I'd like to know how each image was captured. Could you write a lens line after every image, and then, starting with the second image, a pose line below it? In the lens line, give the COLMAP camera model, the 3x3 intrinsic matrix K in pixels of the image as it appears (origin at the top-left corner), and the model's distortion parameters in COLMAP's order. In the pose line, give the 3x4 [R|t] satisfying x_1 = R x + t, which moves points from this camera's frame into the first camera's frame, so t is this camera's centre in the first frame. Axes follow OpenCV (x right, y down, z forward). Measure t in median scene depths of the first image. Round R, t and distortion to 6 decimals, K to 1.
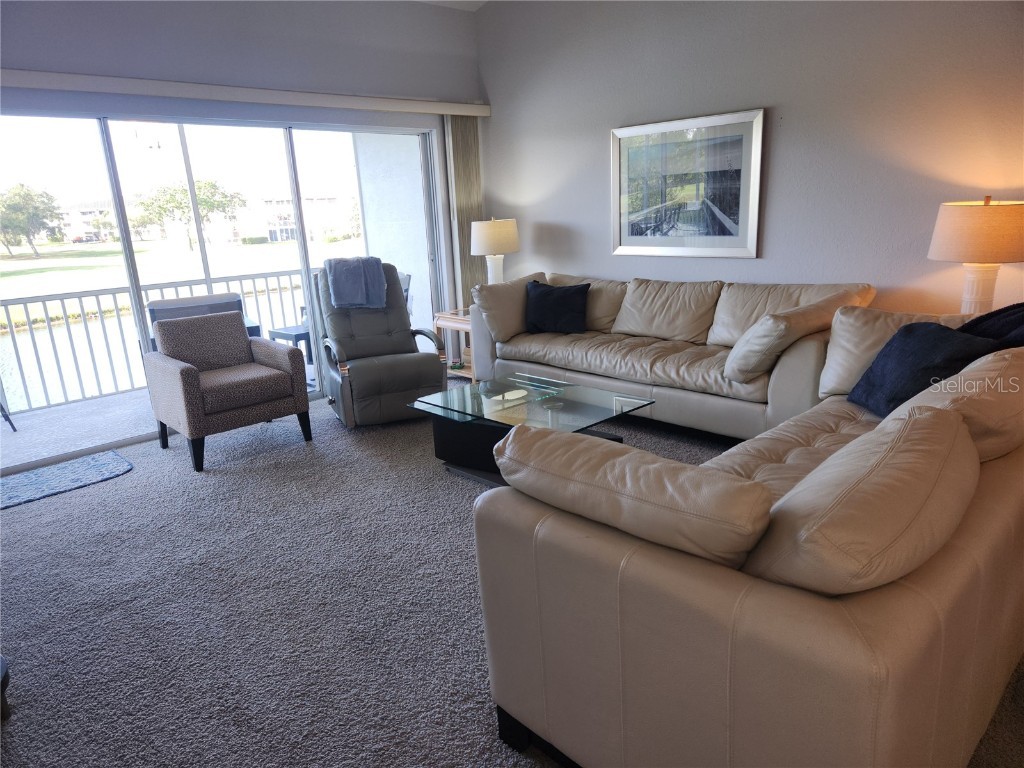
lens RADIAL K [[679.9, 0, 508.1], [0, 679.9, 384.0], [0, 0, 1]] dist [0.096959, -0.084521]
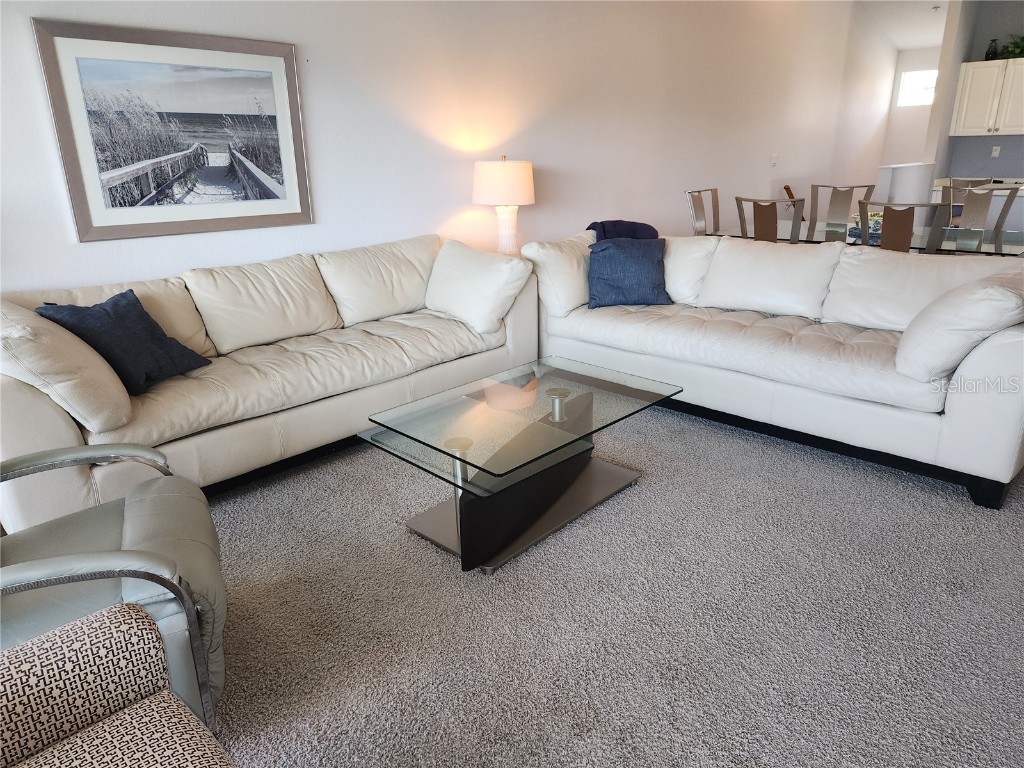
lens RADIAL K [[679.9, 0, 508.1], [0, 679.9, 384.0], [0, 0, 1]] dist [0.096959, -0.084521]
pose [[-0.024349, -0.273585, 0.961540, -0.528628], [0.278805, 0.921805, 0.269339, -0.158795], [-0.960039, 0.274640, 0.053831, 0.760546]]
